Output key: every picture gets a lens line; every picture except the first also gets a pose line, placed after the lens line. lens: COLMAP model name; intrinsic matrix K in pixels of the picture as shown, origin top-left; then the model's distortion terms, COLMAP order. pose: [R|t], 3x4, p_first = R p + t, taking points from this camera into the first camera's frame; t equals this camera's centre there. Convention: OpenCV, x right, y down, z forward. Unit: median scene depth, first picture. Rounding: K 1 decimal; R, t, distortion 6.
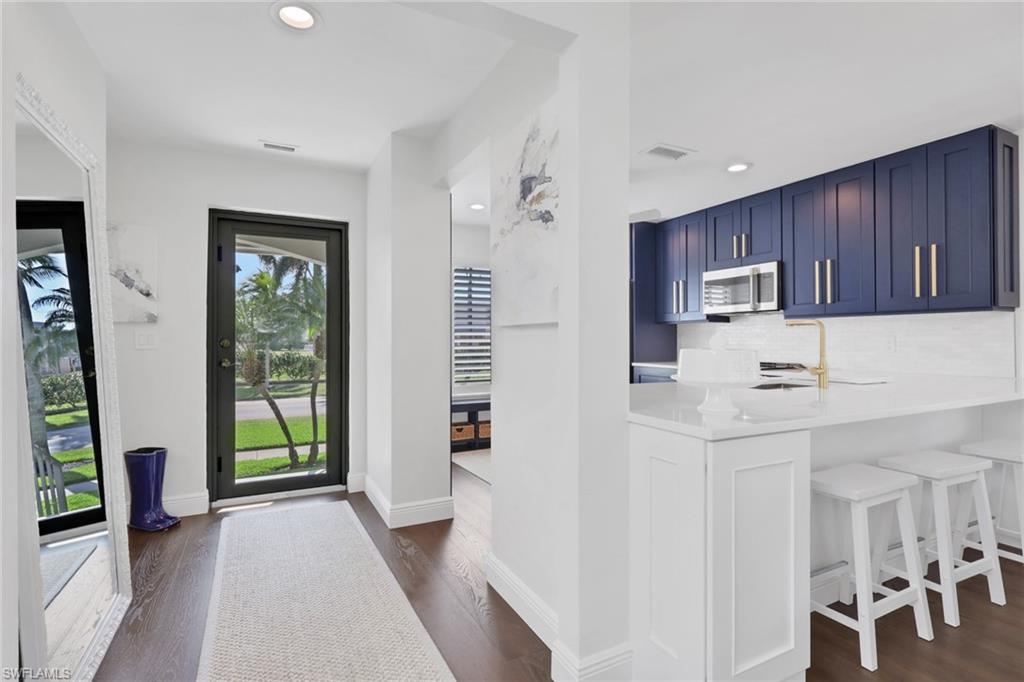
lens RADIAL K [[486.9, 0, 517.4], [0, 486.9, 344.5], [0, 0, 1]] dist [0.000857, 0.000016]
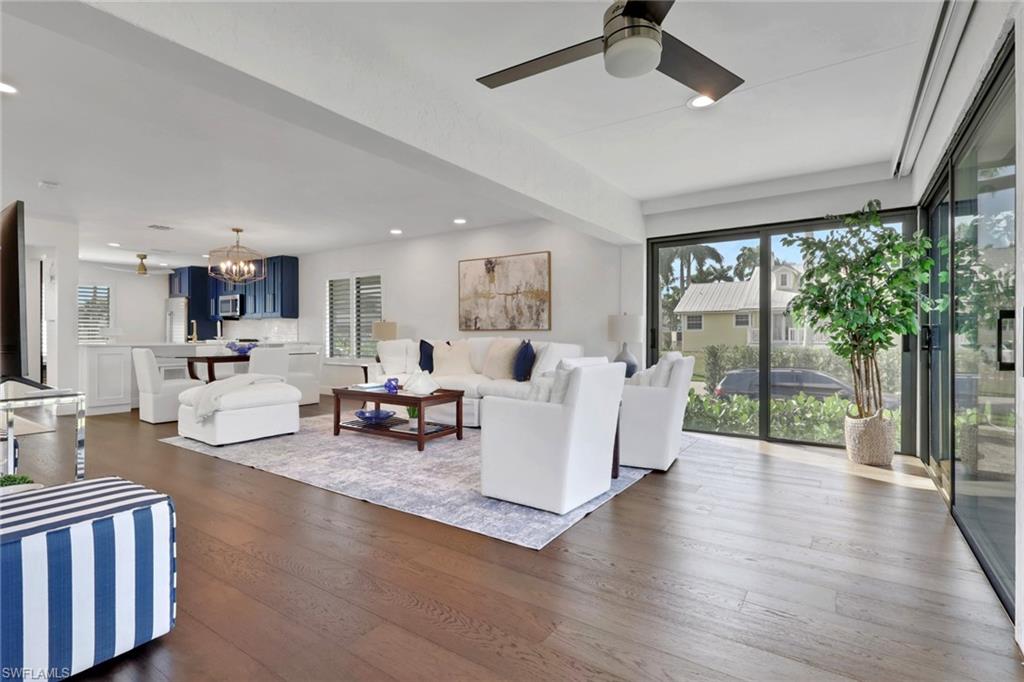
lens RADIAL K [[471.8, 0, 498.5], [0, 471.8, 337.3], [0, 0, 1]] dist [-0.000391, -0.000051]
pose [[0.883427, 0.003341, 0.468557, 0.615333], [-0.005352, 0.999981, 0.002962, 0.019665], [-0.468539, -0.005124, 0.883428, -1.674527]]
